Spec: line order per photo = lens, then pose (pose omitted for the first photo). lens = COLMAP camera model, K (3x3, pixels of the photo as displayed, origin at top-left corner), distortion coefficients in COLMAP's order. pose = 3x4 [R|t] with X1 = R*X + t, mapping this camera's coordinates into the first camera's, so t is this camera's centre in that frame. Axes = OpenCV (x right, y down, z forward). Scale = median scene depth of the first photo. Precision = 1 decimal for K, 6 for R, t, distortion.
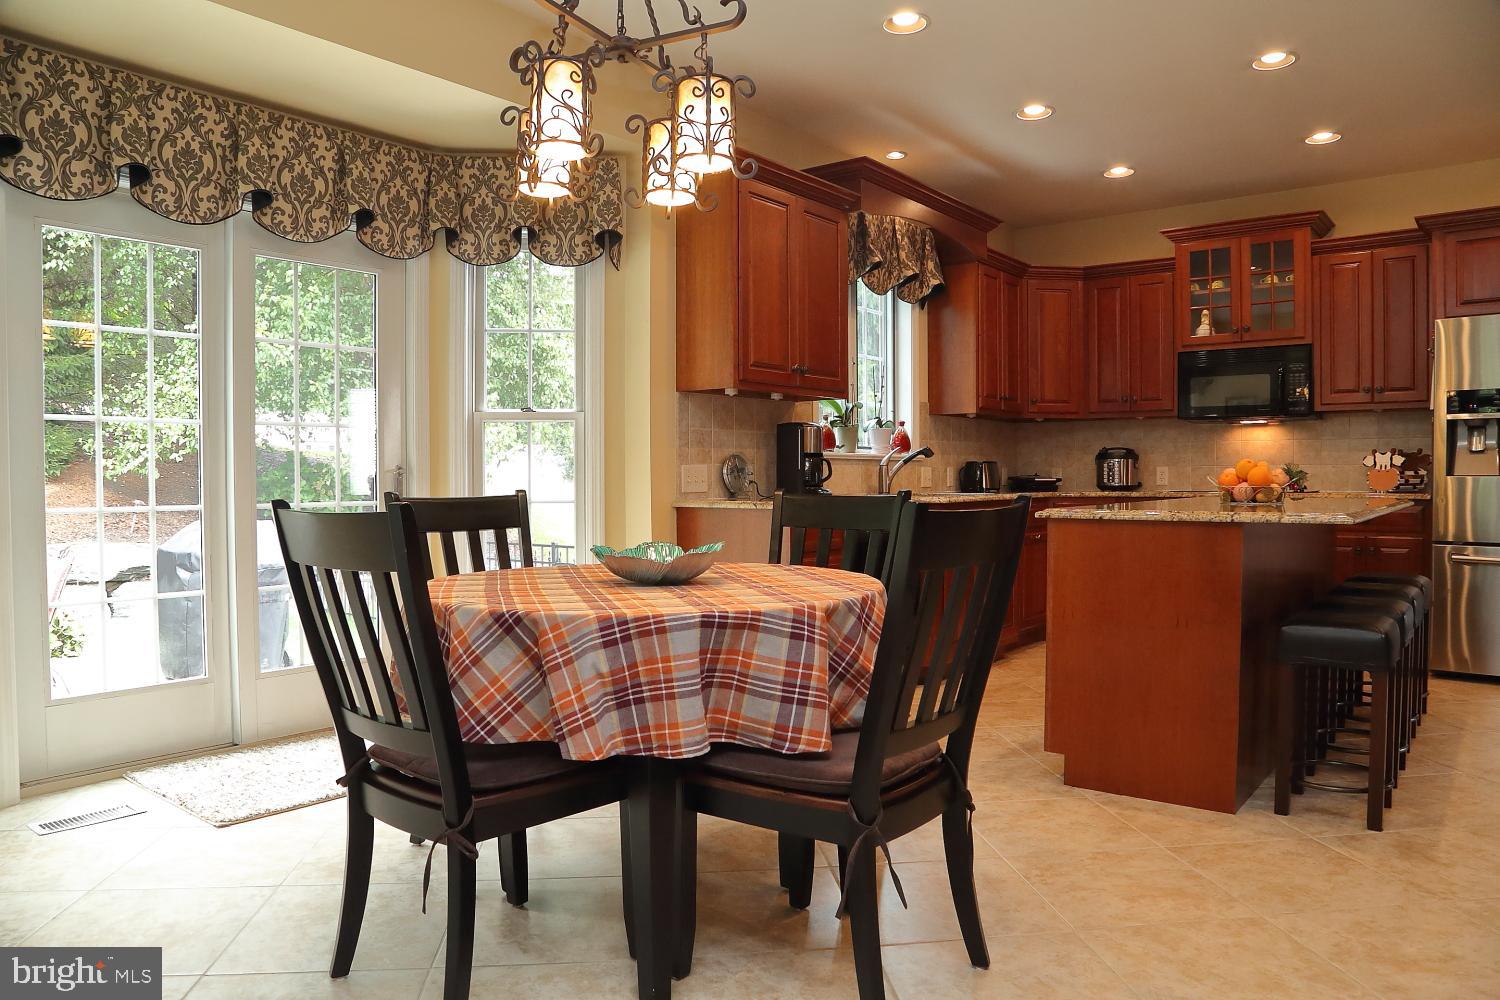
lens RADIAL K [[1025.7, 0, 750.0], [0, 1025.7, 500.0], [0, 0, 1]] dist [-0.118788, 0.061393]
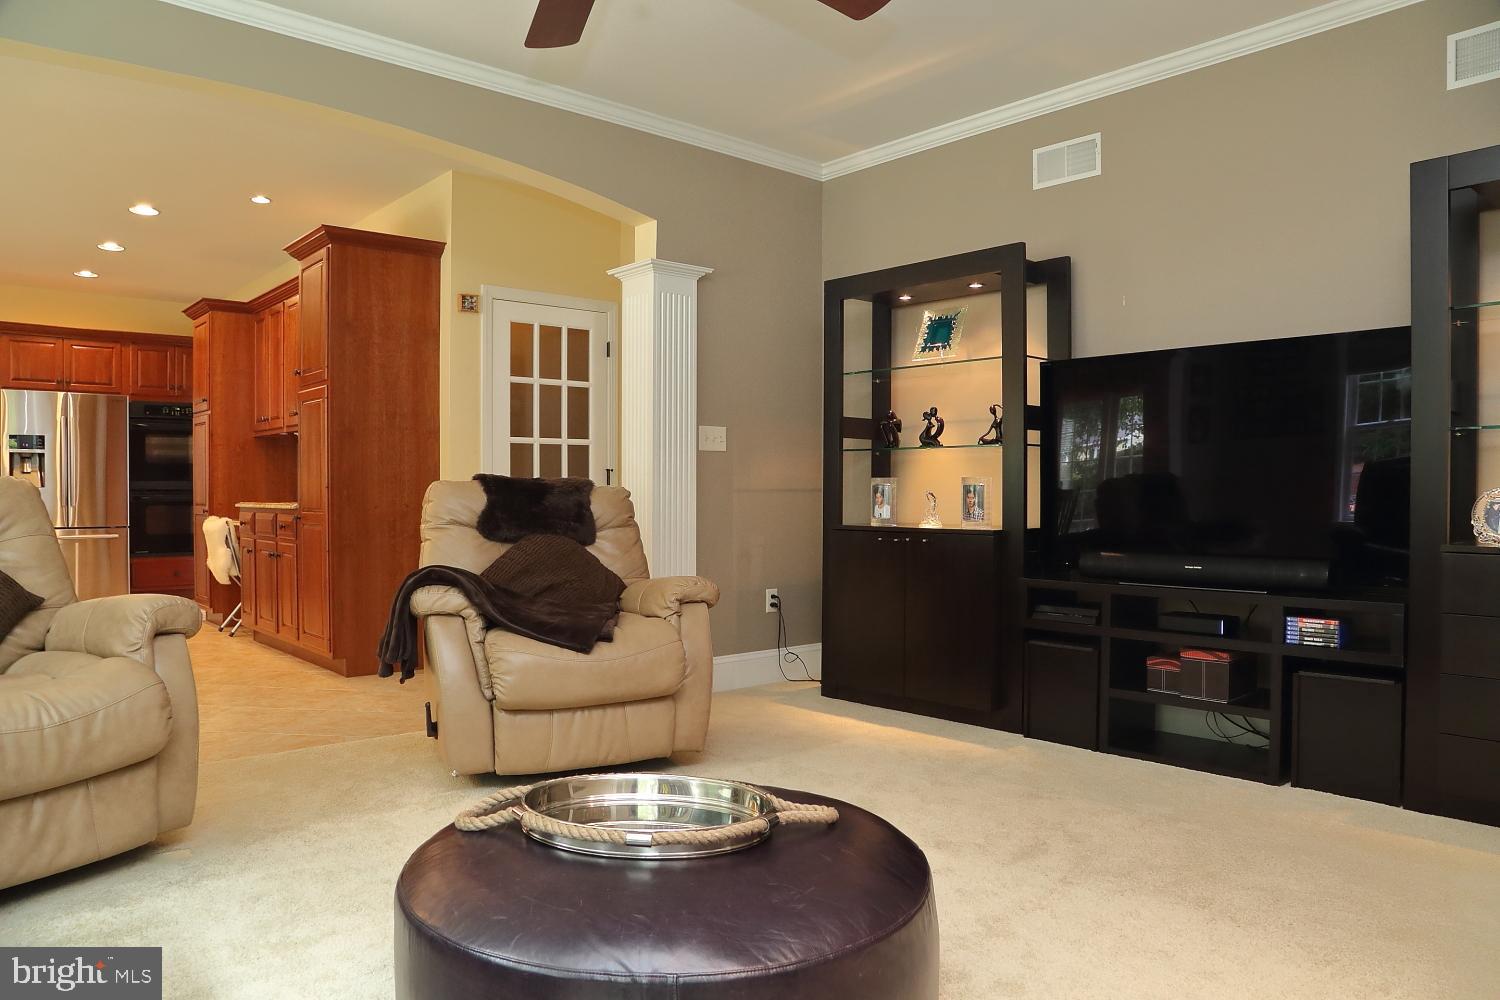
lens RADIAL K [[1025.7, 0, 750.0], [0, 1025.7, 500.0], [0, 0, 1]] dist [-0.118788, 0.061393]
pose [[0.168054, -0.004305, 0.985768, -0.607183], [0.021734, 0.999764, 0.000660, 0.019424], [-0.985538, 0.021314, 0.168108, -0.434299]]
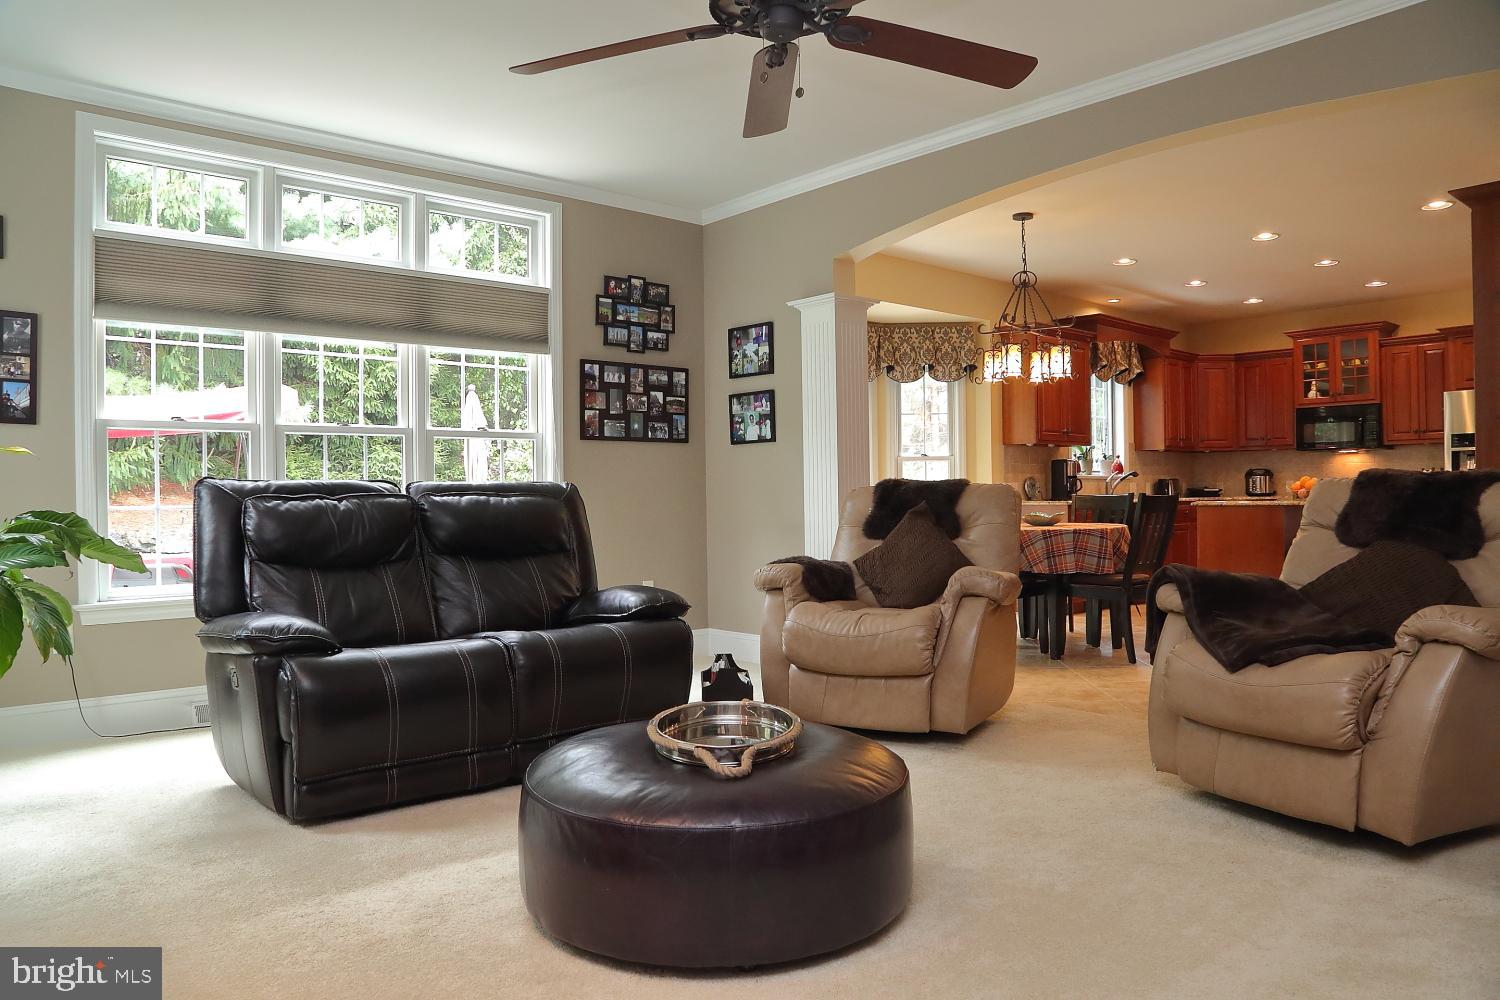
lens RADIAL K [[1025.7, 0, 750.0], [0, 1025.7, 500.0], [0, 0, 1]] dist [-0.118788, 0.061393]
pose [[0.984208, -0.008014, -0.176832, -0.169945], [0.004748, 0.999810, -0.018887, 0.026637], [0.176950, 0.017749, 0.984060, -0.812467]]
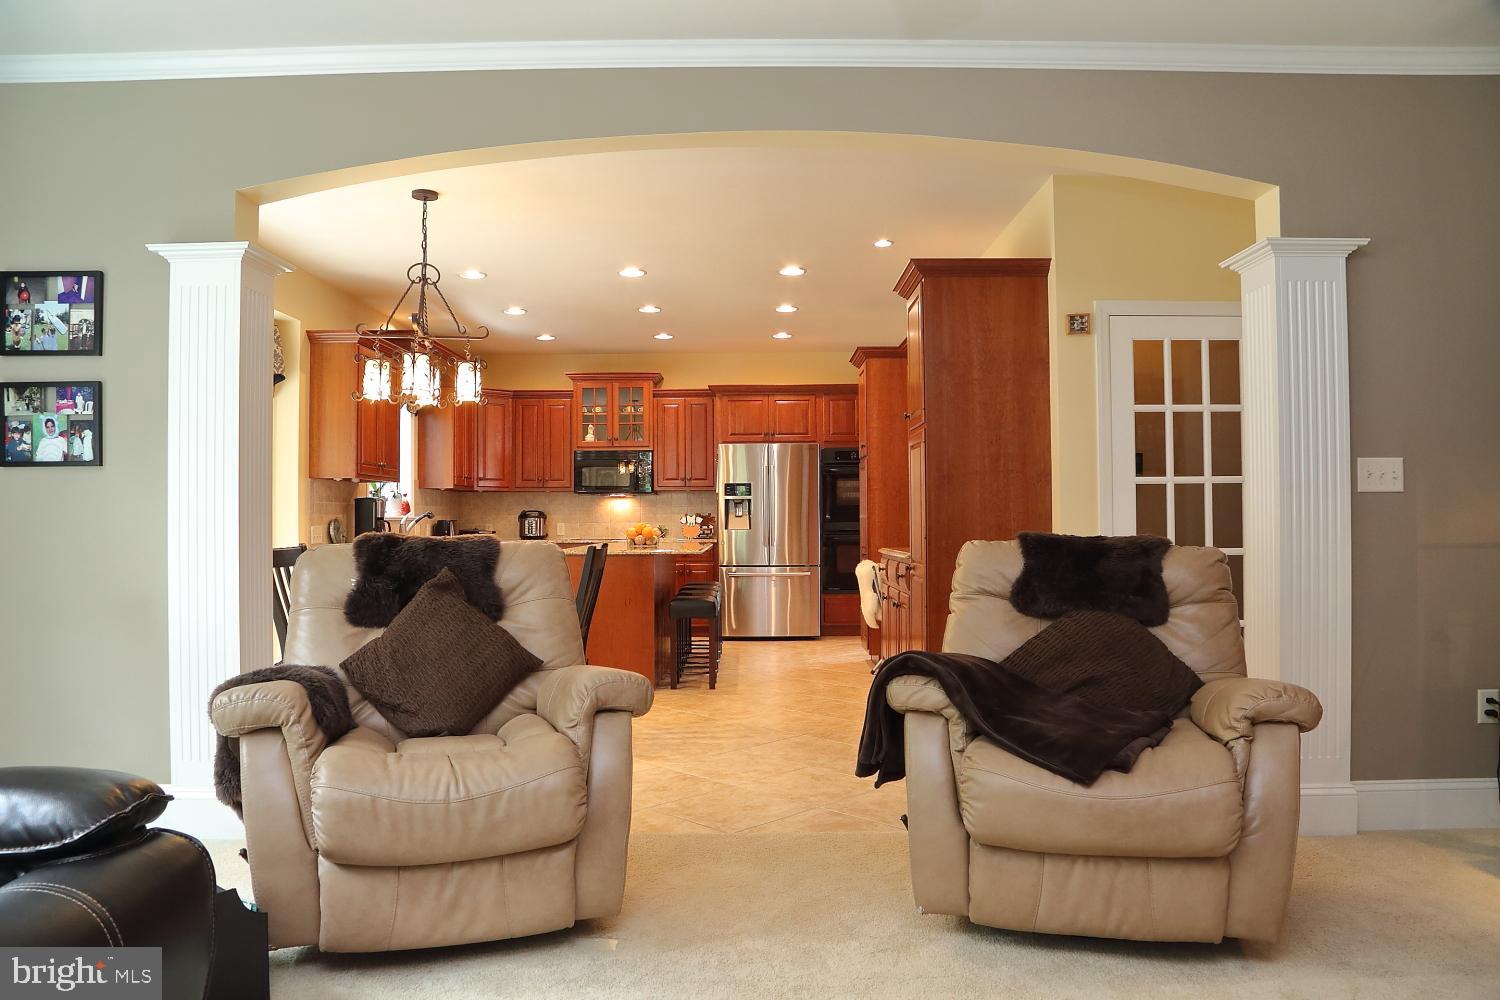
lens RADIAL K [[1025.7, 0, 750.0], [0, 1025.7, 500.0], [0, 0, 1]] dist [-0.118788, 0.061393]
pose [[0.784338, 0.011974, 0.620218, -0.409597], [0.016487, 0.999058, -0.040138, -0.001465], [-0.620115, 0.041707, 0.783402, -0.494998]]
